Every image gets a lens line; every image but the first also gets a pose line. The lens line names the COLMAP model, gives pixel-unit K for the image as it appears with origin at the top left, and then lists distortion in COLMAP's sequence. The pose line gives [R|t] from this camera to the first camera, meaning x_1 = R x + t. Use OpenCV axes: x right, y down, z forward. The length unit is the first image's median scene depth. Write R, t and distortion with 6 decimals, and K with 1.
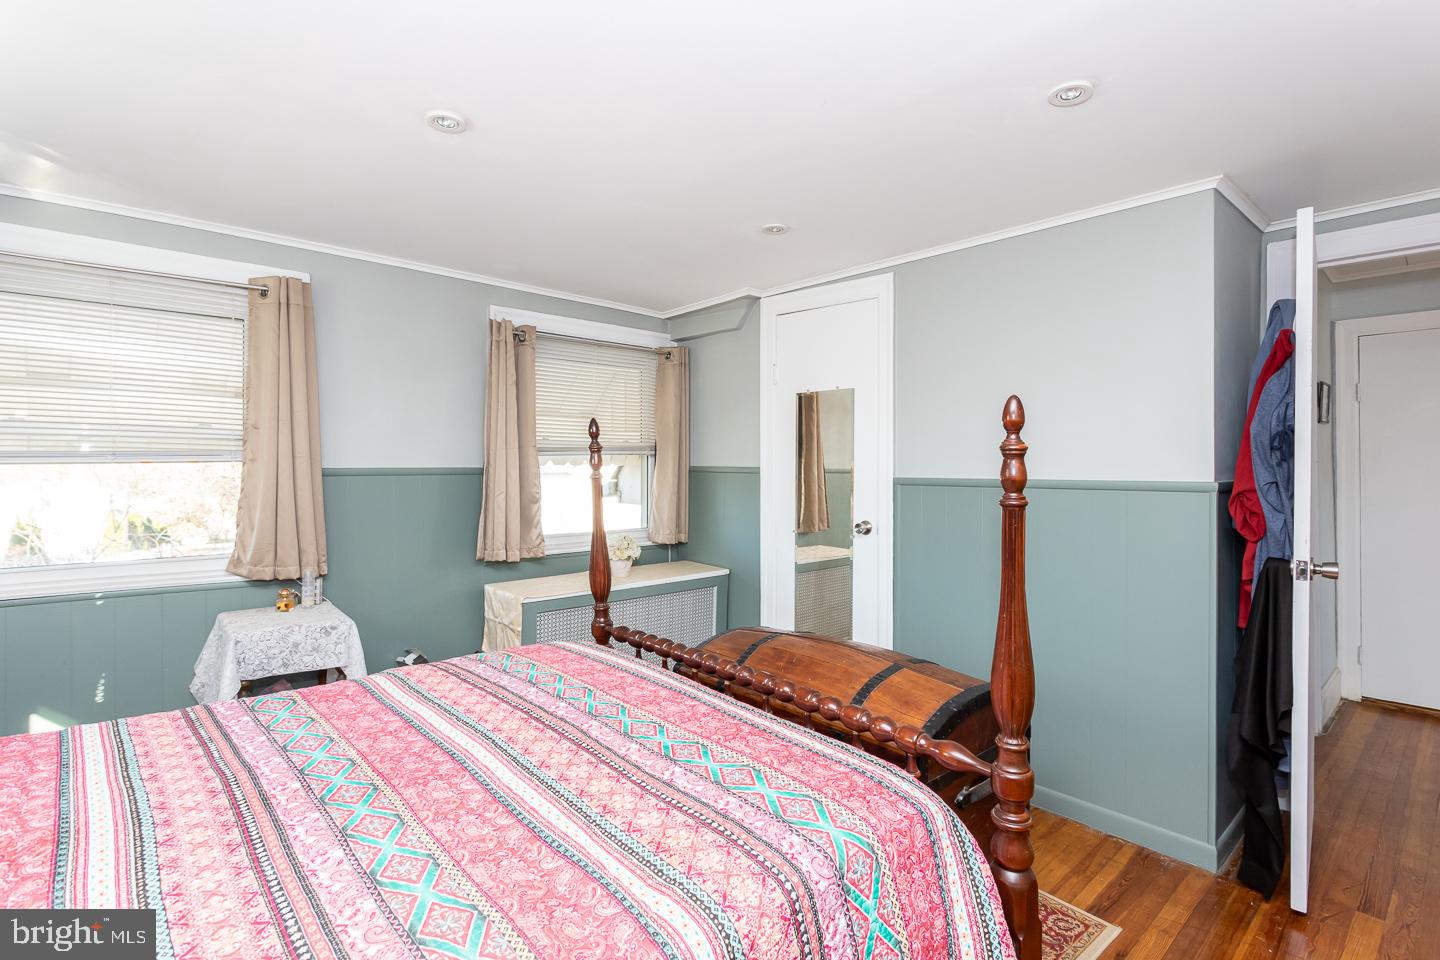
lens RADIAL K [[722.6, 0, 717.3], [0, 722.6, 461.3], [0, 0, 1]] dist [-0.019409, 0.012233]
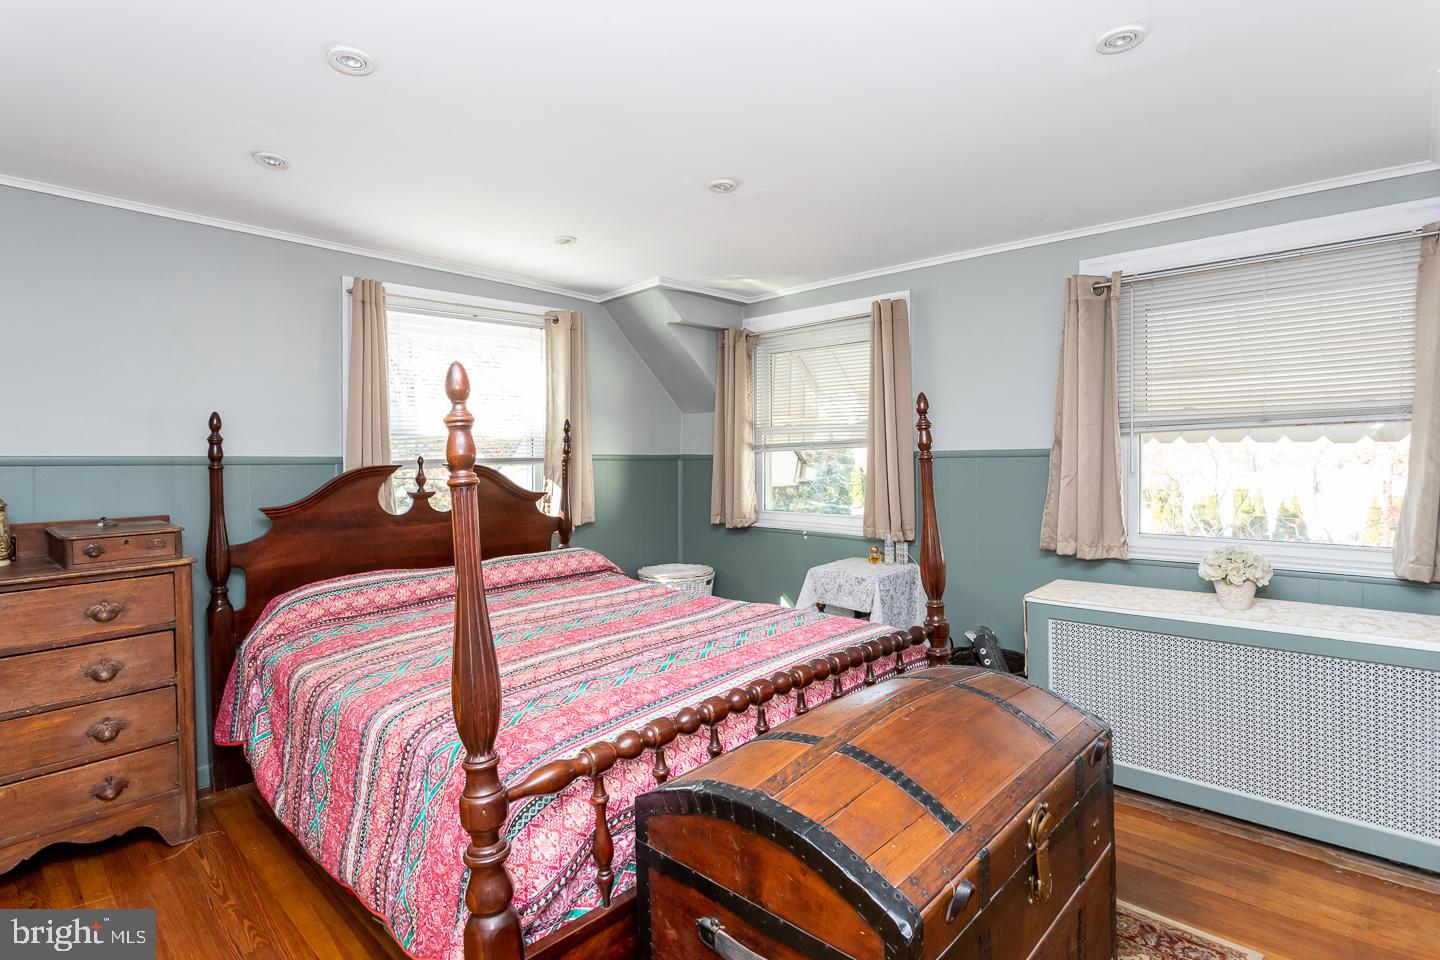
lens RADIAL K [[722.6, 0, 717.3], [0, 722.6, 461.3], [0, 0, 1]] dist [-0.019409, 0.012233]
pose [[0.061847, 0.002211, -0.998083, 0.657998], [0.019820, 0.999798, 0.003443, 0.016110], [0.997889, -0.019995, 0.061791, 0.634604]]
